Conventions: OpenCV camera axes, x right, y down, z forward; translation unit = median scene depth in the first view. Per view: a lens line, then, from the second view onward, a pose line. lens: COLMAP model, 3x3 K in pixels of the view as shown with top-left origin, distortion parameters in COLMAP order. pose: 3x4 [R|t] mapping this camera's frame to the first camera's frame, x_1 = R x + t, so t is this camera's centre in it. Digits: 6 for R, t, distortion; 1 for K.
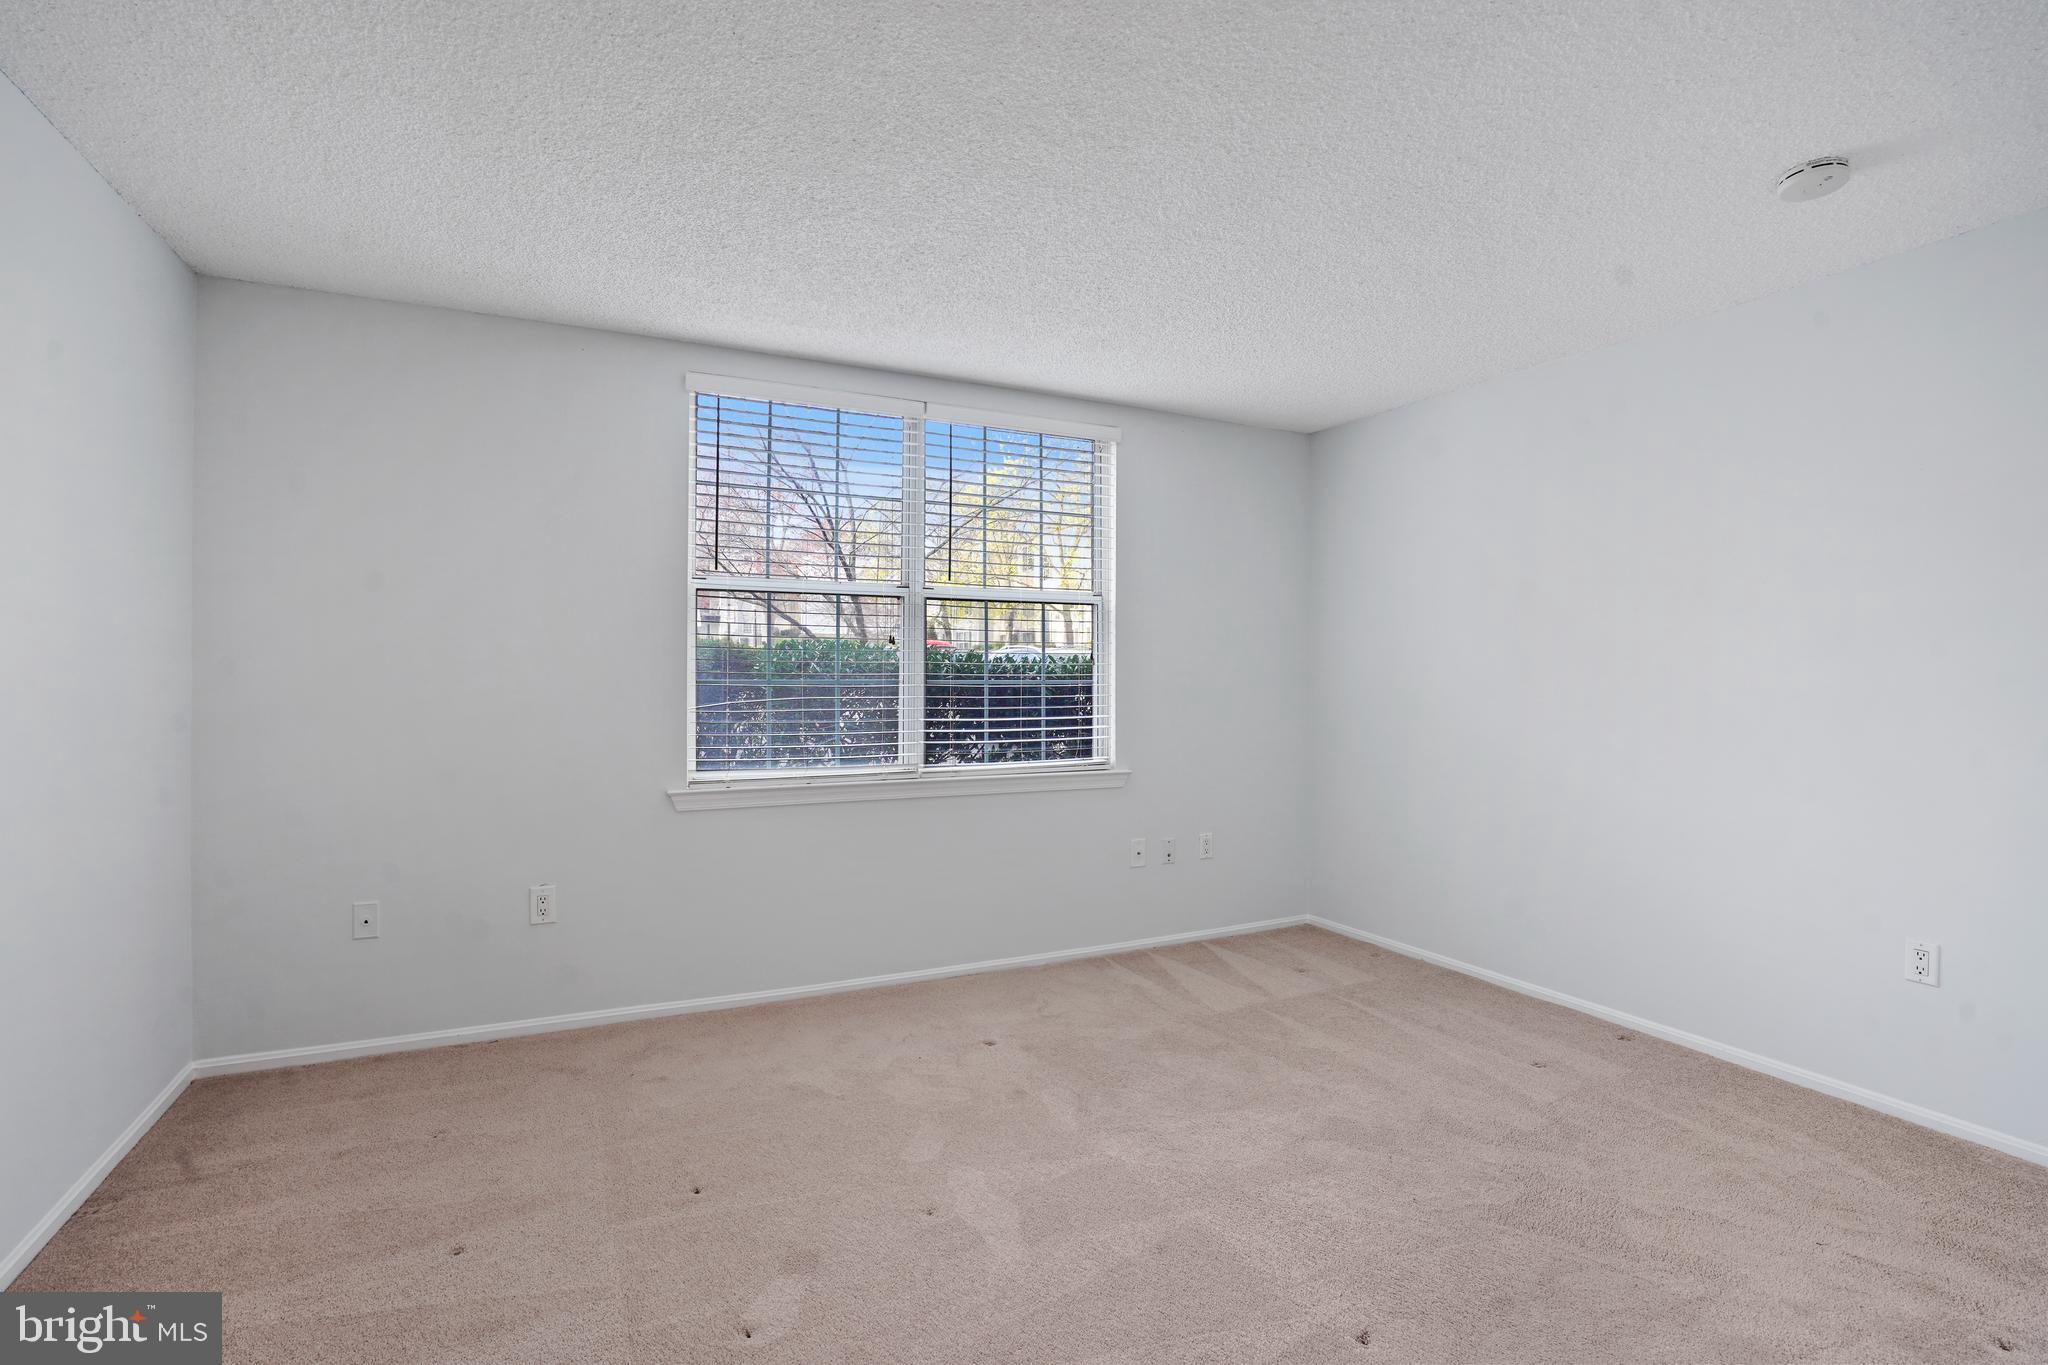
lens RADIAL K [[946.1, 0, 1018.9], [0, 946.1, 673.1], [0, 0, 1]] dist [-0.059690, 0.022061]
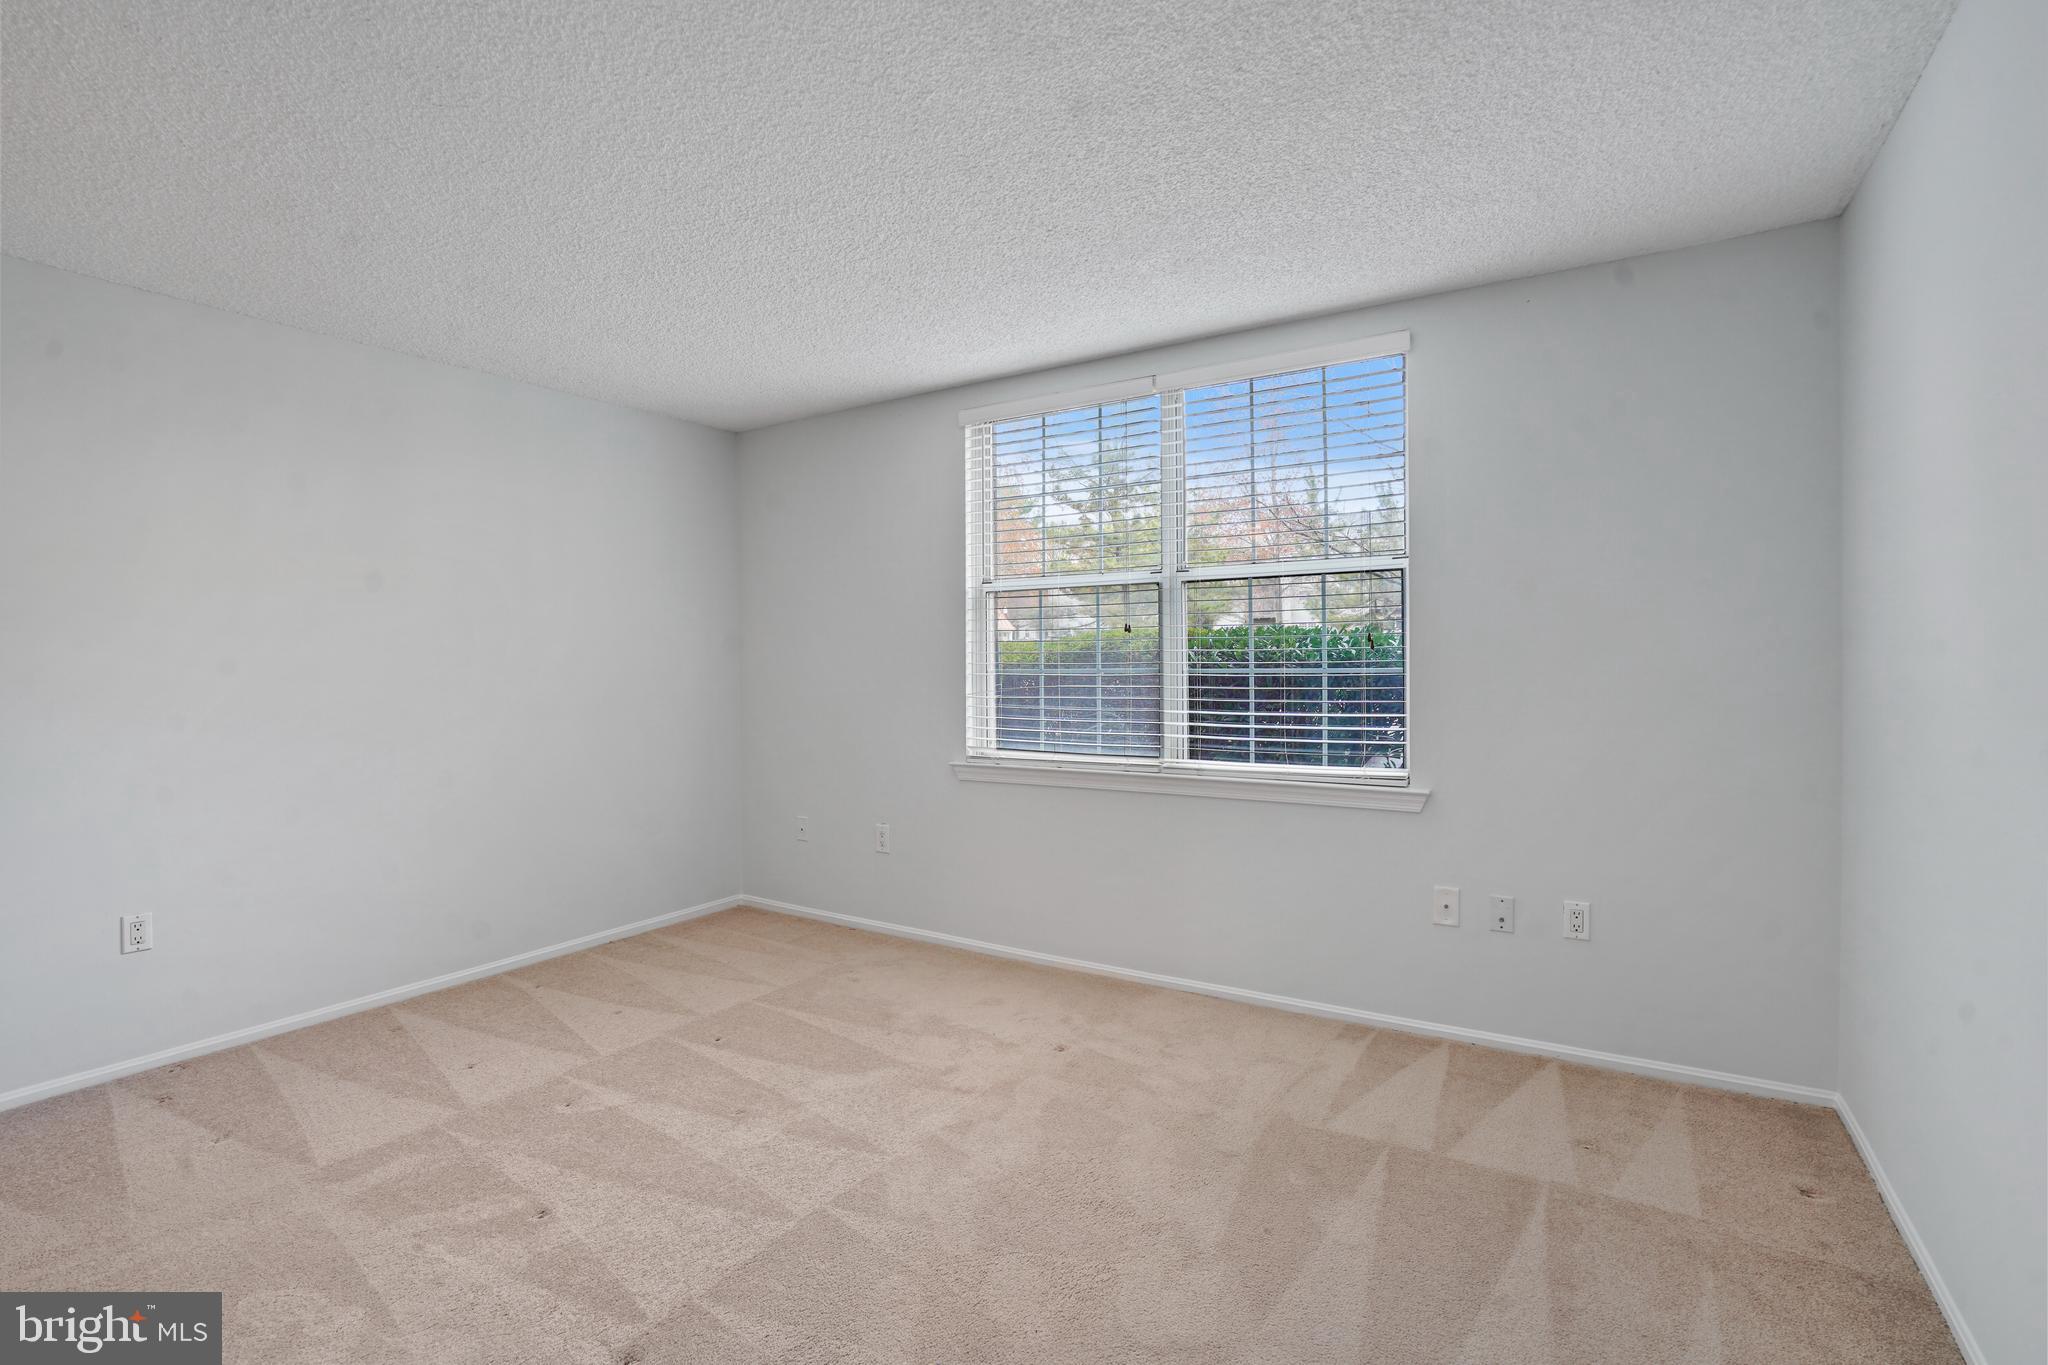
lens RADIAL K [[946.1, 0, 1018.9], [0, 946.1, 673.1], [0, 0, 1]] dist [-0.059690, 0.022061]
pose [[0.516516, -0.004419, -0.856266, 0.613691], [0.009629, 0.999953, 0.000647, 0.009236], [0.856223, -0.008579, 0.516535, 0.378912]]
